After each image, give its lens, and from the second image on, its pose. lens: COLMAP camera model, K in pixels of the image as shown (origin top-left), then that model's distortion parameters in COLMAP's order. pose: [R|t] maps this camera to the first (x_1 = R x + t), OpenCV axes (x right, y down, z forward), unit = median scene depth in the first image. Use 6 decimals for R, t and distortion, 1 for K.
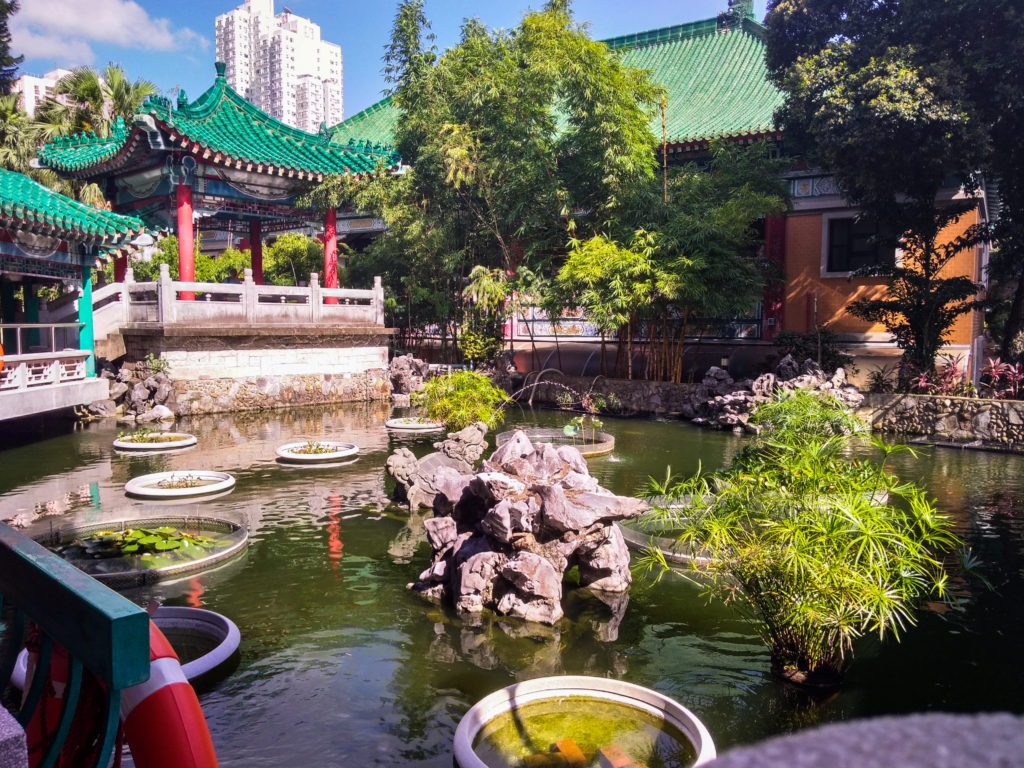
lens RADIAL K [[778.0, 0, 521.0], [0, 778.0, 386.9], [0, 0, 1]] dist [0.055240, -0.041402]
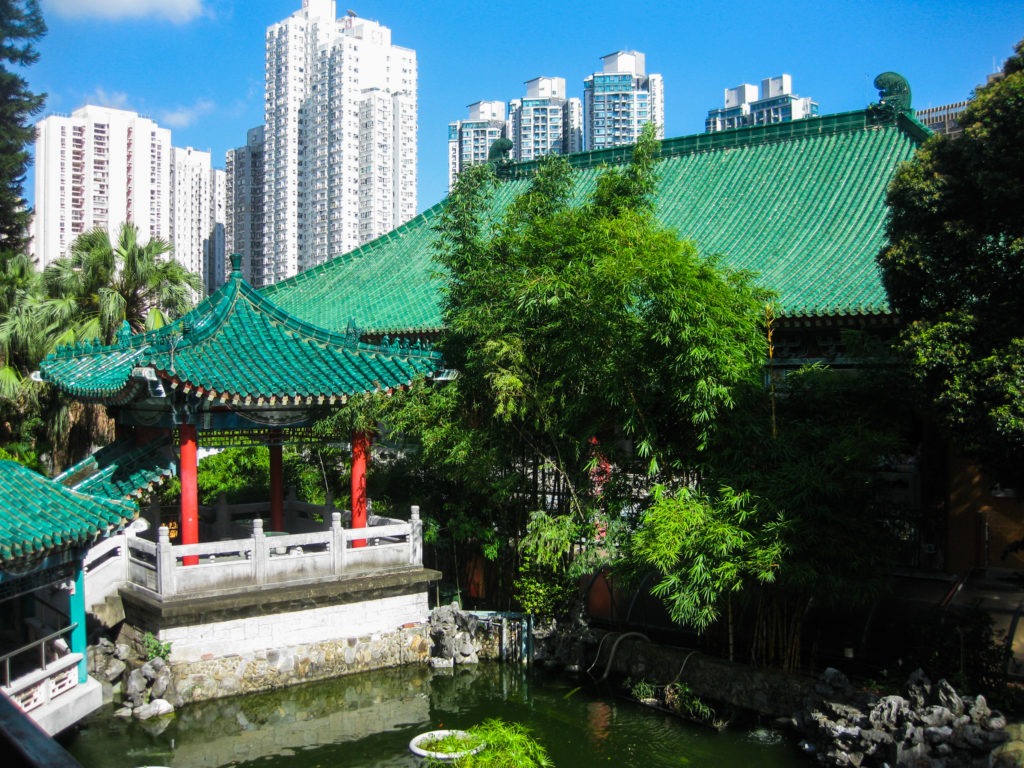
lens RADIAL K [[1071.8, 0, 516.3], [0, 1071.8, 384.7], [0, 0, 1]] dist [-0.128439, 0.000000]
pose [[0.990492, -0.007172, -0.137387, 0.072696], [-0.000445, 0.998468, -0.055331, -0.216029], [0.137573, 0.054866, 0.988971, -0.075046]]
